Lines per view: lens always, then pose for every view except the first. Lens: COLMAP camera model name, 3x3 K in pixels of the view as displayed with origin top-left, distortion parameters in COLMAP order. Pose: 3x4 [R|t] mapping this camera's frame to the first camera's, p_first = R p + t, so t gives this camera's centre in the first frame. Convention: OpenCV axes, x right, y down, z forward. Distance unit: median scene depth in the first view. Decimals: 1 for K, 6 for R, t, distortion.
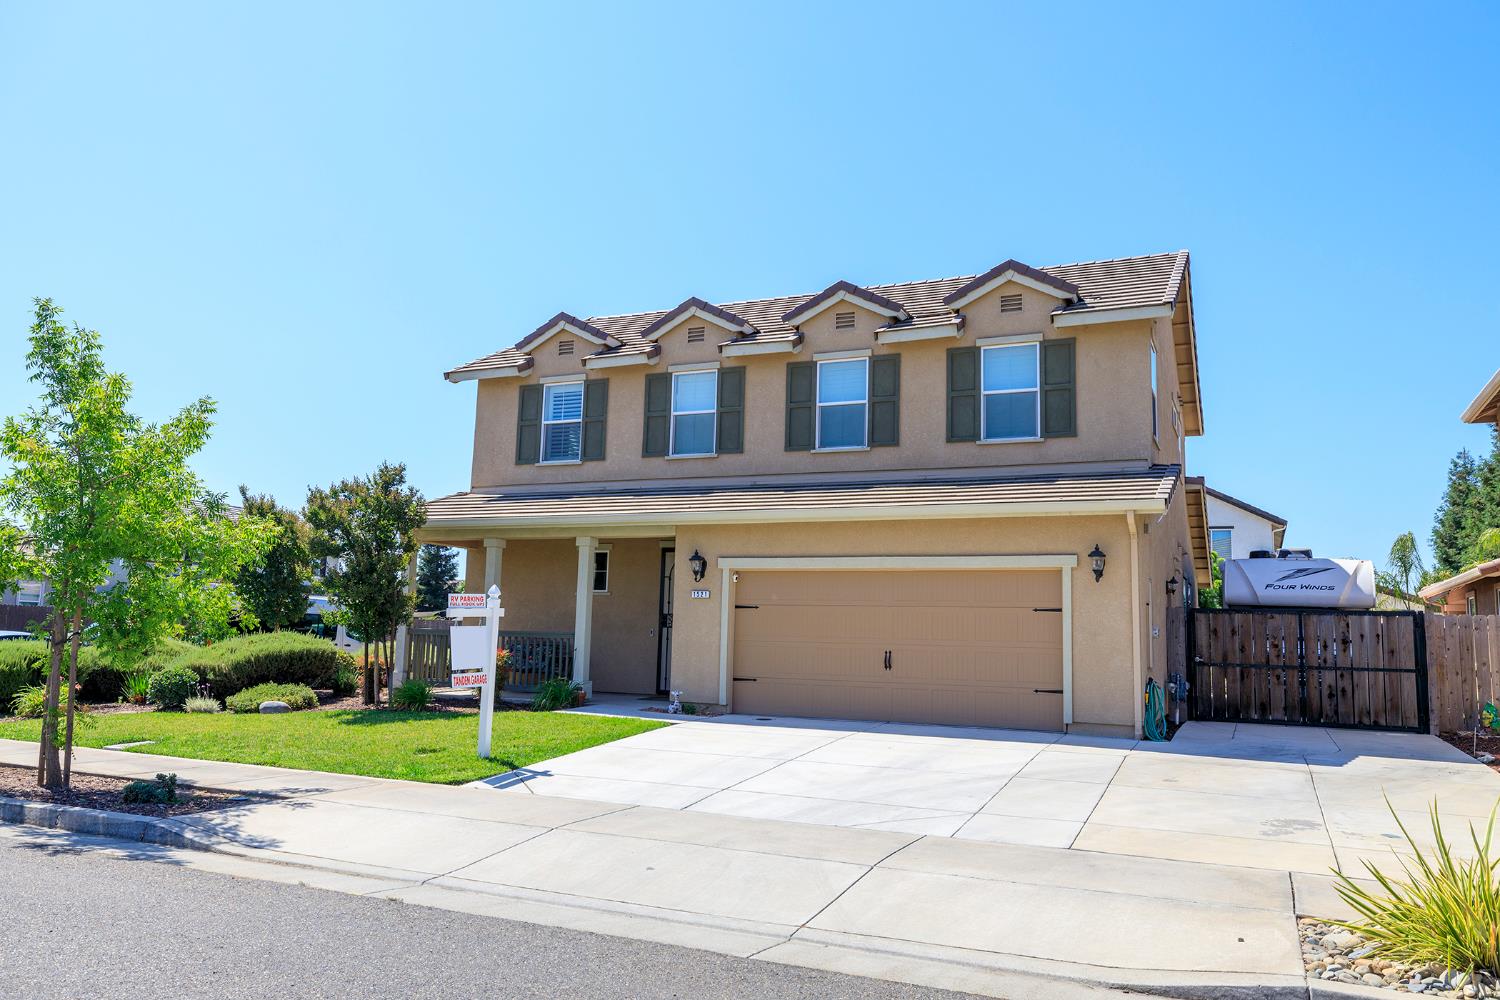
lens RADIAL K [[1130.2, 0, 749.8], [0, 1130.2, 497.1], [0, 0, 1]] dist [0.012198, 0.005406]
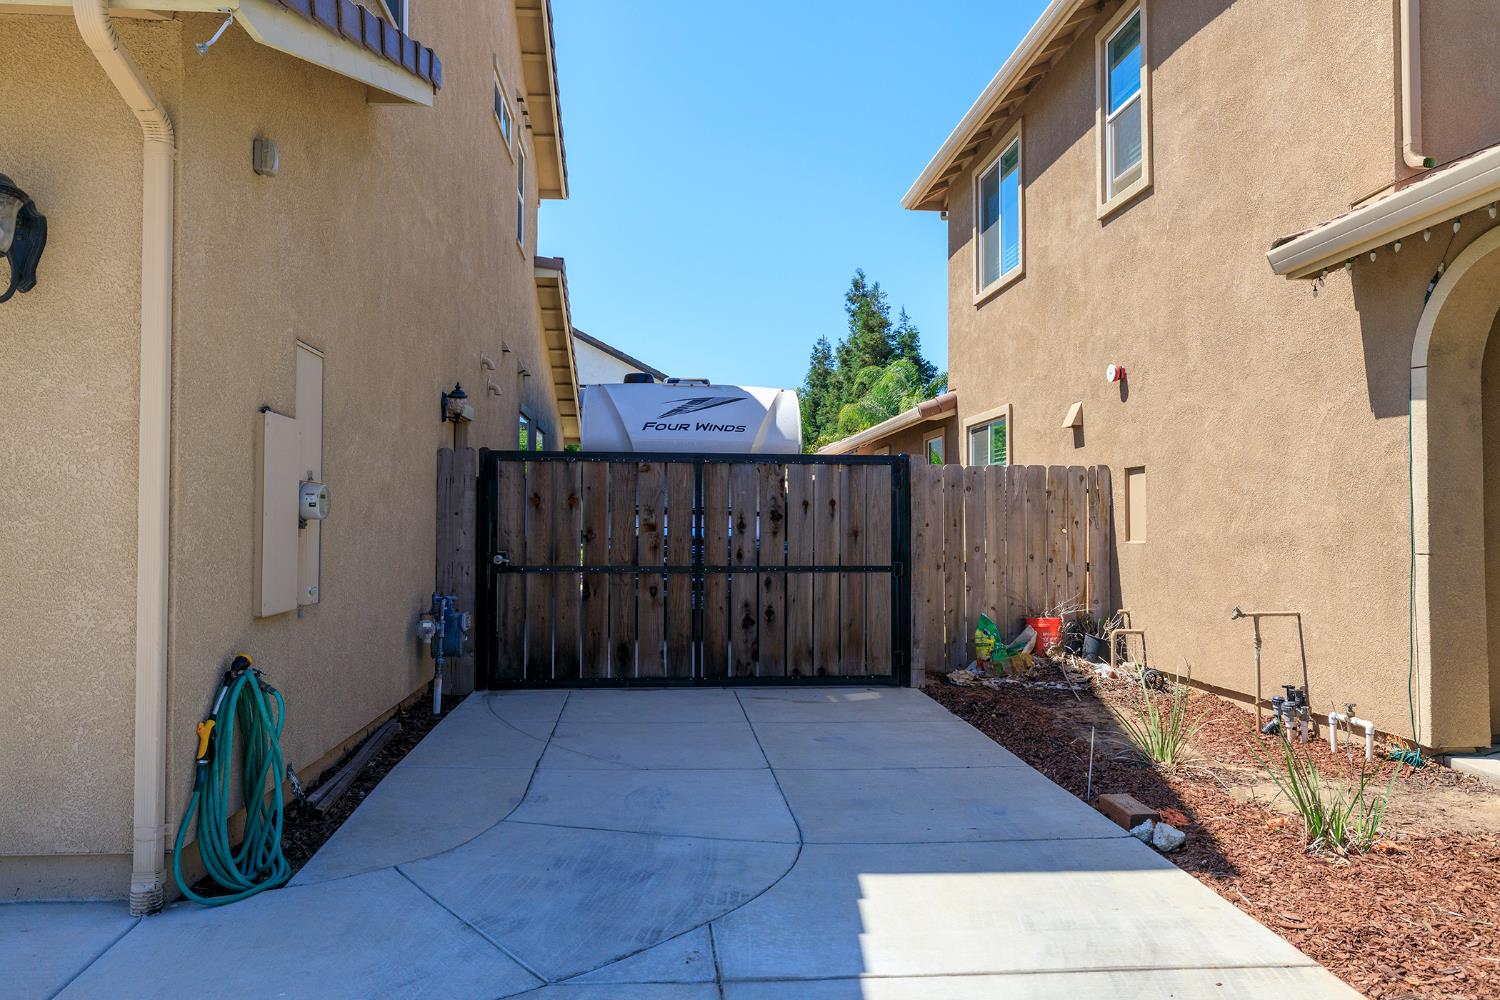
lens RADIAL K [[1039.9, 0, 749.5], [0, 1039.9, 502.9], [0, 0, 1]] dist [0.002879, 0.000861]
pose [[0.870841, -0.012477, 0.491407, 0.281979], [-0.043367, 0.993830, 0.102087, 0.073743], [-0.489648, -0.110212, 0.864927, 0.596059]]
